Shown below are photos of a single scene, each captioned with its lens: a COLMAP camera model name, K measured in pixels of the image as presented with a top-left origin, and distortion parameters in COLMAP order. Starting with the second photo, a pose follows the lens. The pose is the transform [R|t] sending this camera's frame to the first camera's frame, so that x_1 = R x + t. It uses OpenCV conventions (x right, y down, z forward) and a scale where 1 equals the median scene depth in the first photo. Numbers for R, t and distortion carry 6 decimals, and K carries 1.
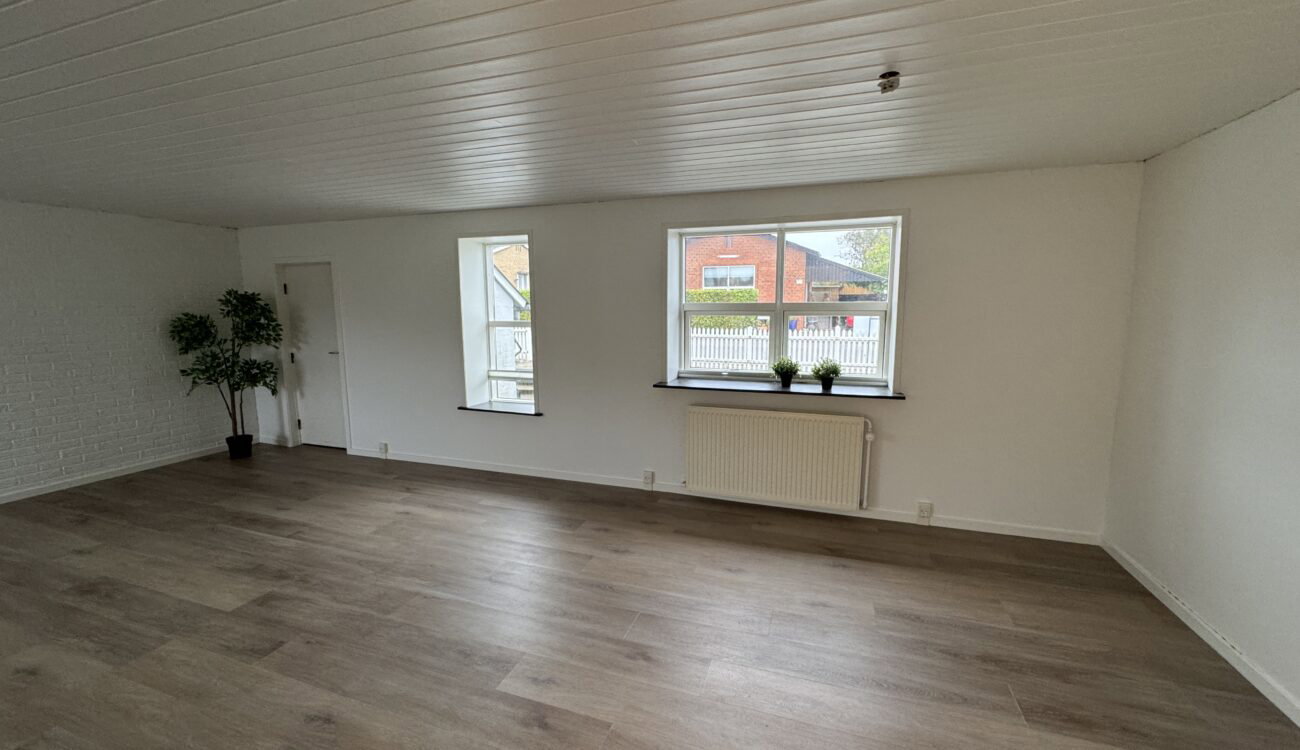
lens RADIAL K [[521.3, 0, 651.0], [0, 521.3, 376.6], [0, 0, 1]] dist [-0.001223, -0.000104]
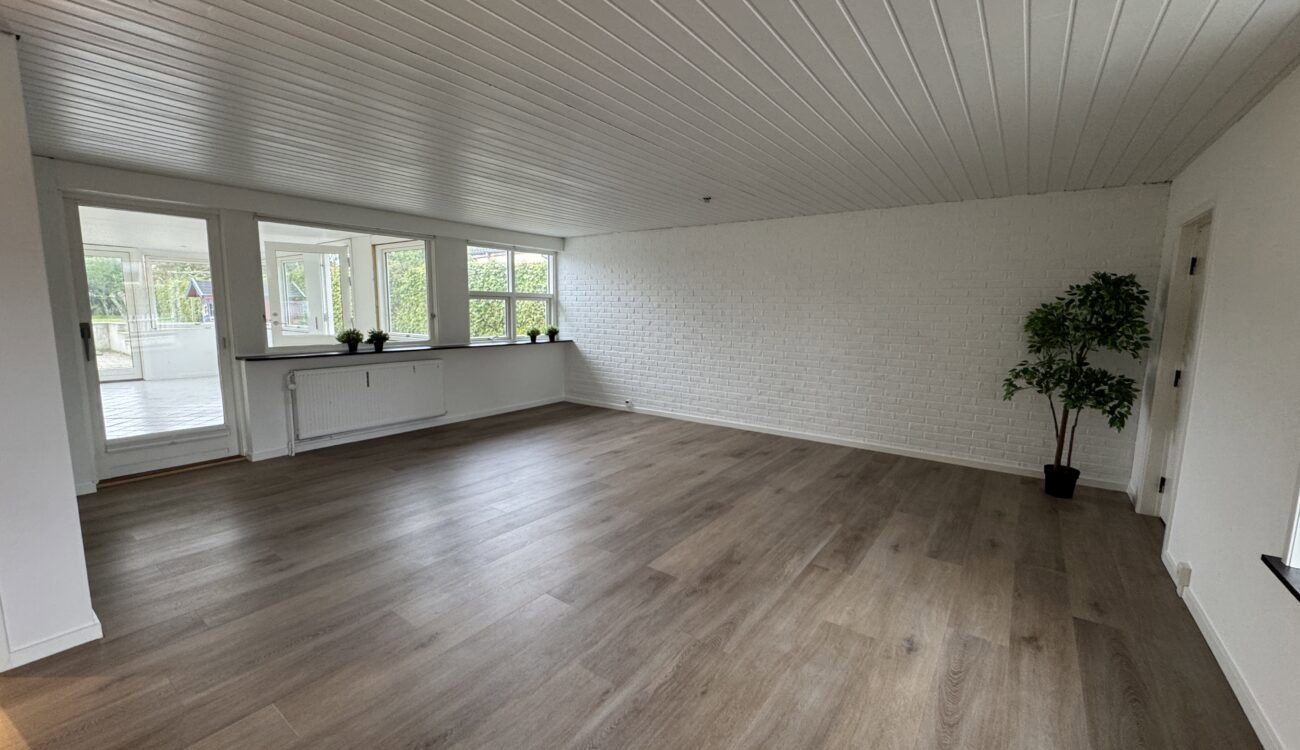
lens RADIAL K [[521.3, 0, 652.1], [0, 521.3, 373.1], [0, 0, 1]] dist [-0.001223, -0.000104]
pose [[-0.295362, 0.117813, -0.948093, 0.114427], [-0.141657, 0.975998, 0.165411, -0.083350], [0.944825, 0.183160, -0.271584, 0.871470]]
